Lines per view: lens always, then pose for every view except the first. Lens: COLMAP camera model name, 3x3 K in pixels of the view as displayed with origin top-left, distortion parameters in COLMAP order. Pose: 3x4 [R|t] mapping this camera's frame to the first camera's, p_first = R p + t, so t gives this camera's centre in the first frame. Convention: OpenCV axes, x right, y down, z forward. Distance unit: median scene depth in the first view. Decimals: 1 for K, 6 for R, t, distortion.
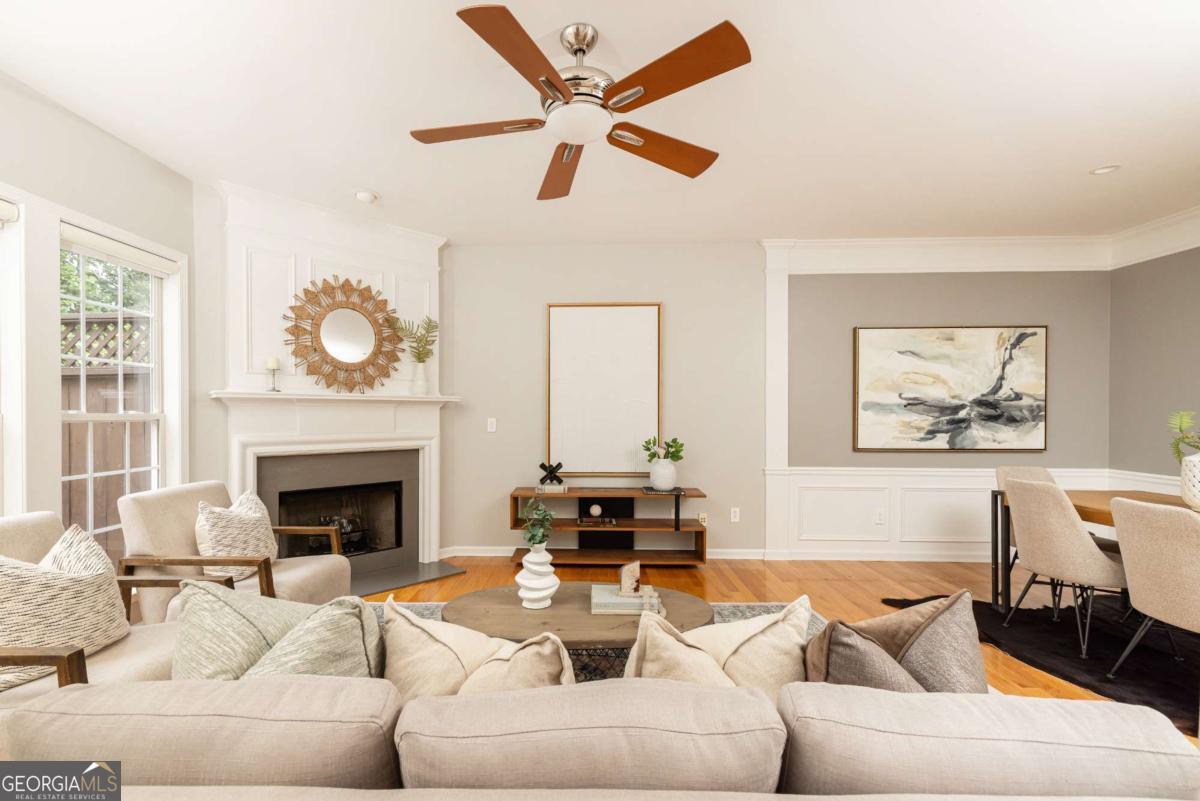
lens RADIAL K [[505.2, 0, 575.4], [0, 505.2, 418.4], [0, 0, 1]] dist [-0.000154, -0.000121]
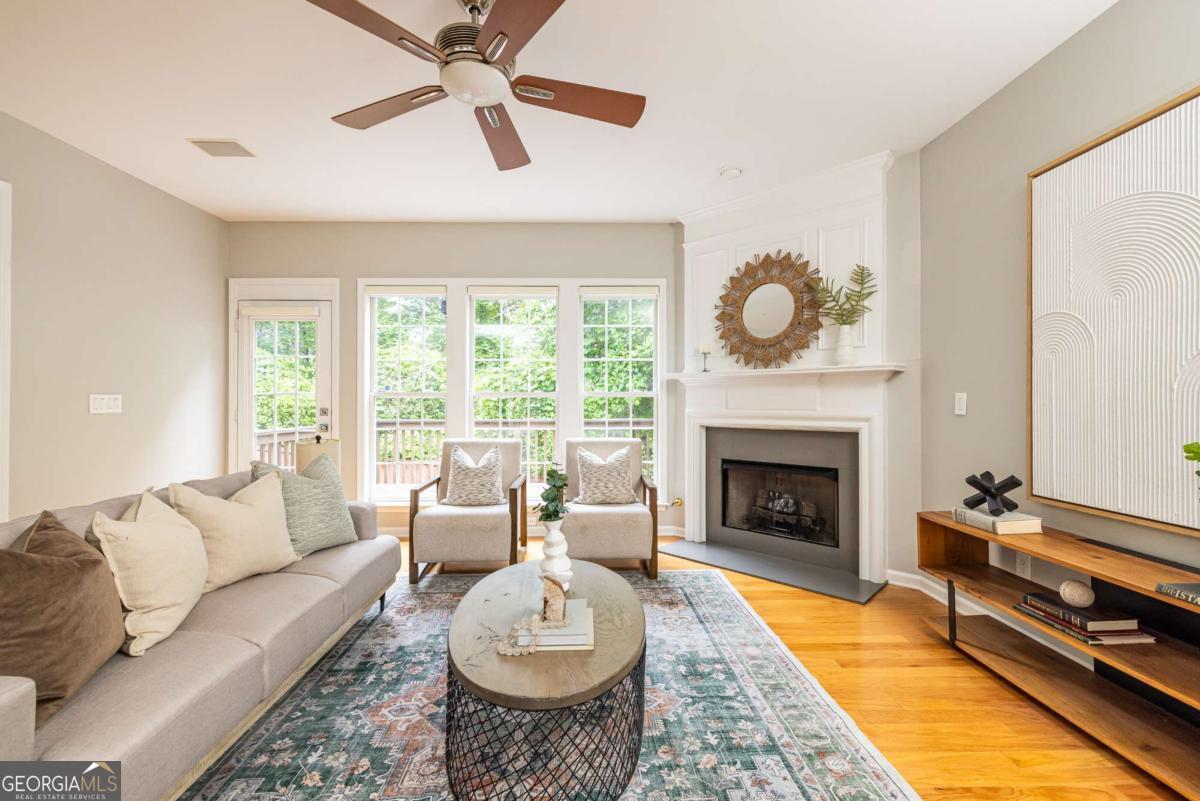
lens RADIAL K [[505.2, 0, 601.4], [0, 505.2, 396.6], [0, 0, 1]] dist [-0.000154, -0.000121]
pose [[0.076919, -0.008057, -0.997005, 0.457678], [-0.004842, 0.999953, -0.008454, 0.012767], [0.997026, 0.005477, 0.076877, 0.538596]]
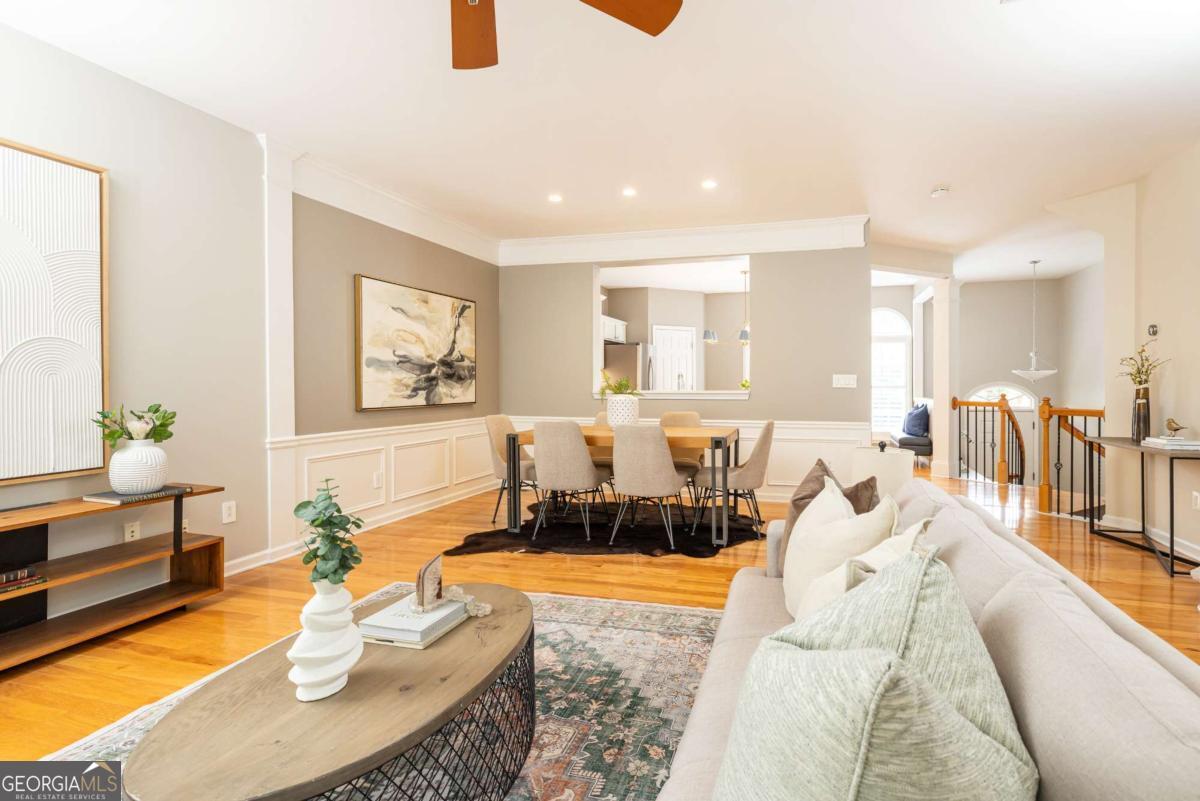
lens RADIAL K [[580.3, 0, 659.4], [0, 580.3, 388.9], [0, 0, 1]] dist [-0.003347, -0.001949]
pose [[0.215737, -0.011093, 0.976389, -0.345497], [0.008657, 0.999918, 0.009447, 0.019096], [-0.976413, 0.006414, 0.215815, 0.260187]]
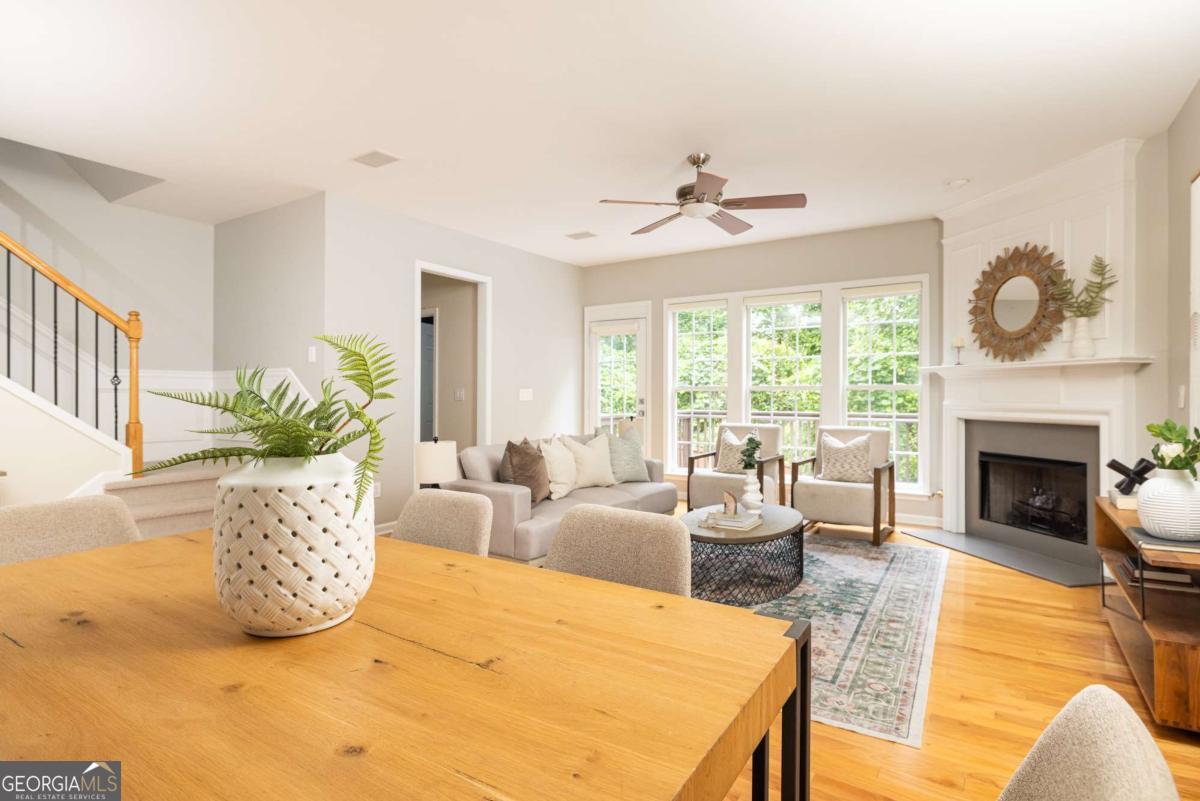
lens RADIAL K [[618.7, 0, 606.3], [0, 618.7, 391.8], [0, 0, 1]] dist [-0.004437, 0.000454]
pose [[-0.500889, -0.002253, -0.865508, 0.900530], [-0.005222, 0.999986, 0.000419, 0.011284], [0.865496, 0.004730, -0.500894, 0.818190]]
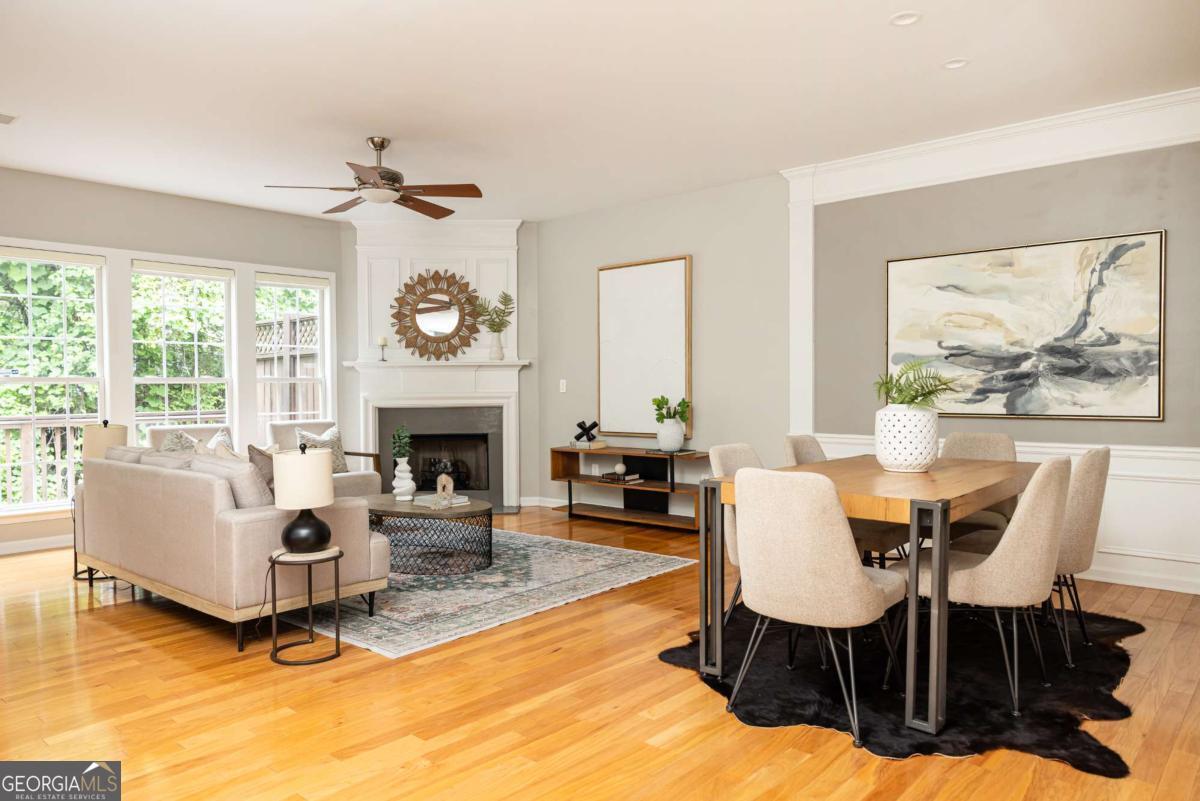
lens RADIAL K [[801.2, 0, 598.7], [0, 801.2, 398.1], [0, 0, 1]] dist [0.002310, -0.000973]
pose [[0.776944, 0.003625, -0.629559, 1.018717], [0.003532, 0.999943, 0.010118, 0.023023], [0.629559, -0.010085, 0.776887, -0.280304]]
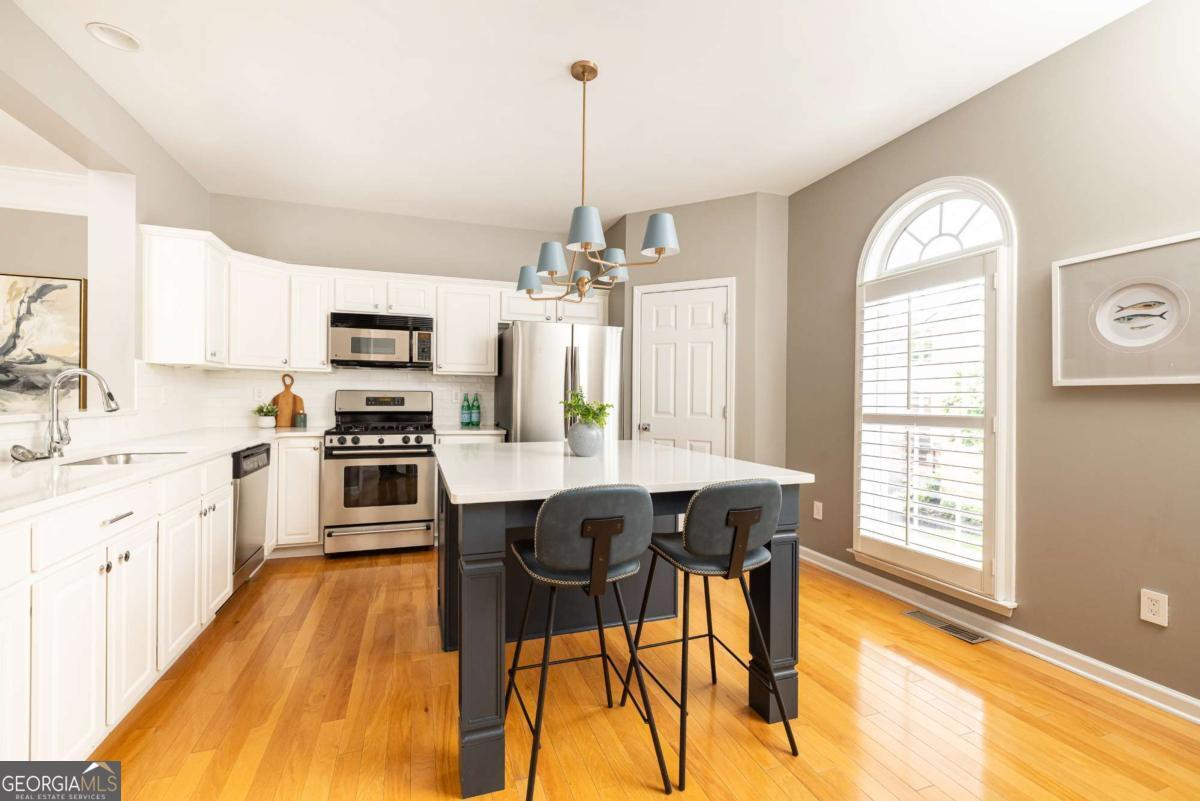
lens RADIAL K [[505.2, 0, 585.4], [0, 505.2, 405.5], [0, 0, 1]] dist [-0.000154, -0.000121]
pose [[0.925880, 0.003433, 0.377803, 1.404230], [-0.005029, 0.999982, 0.003237, 0.027186], [-0.377785, -0.004897, 0.925880, -0.132634]]
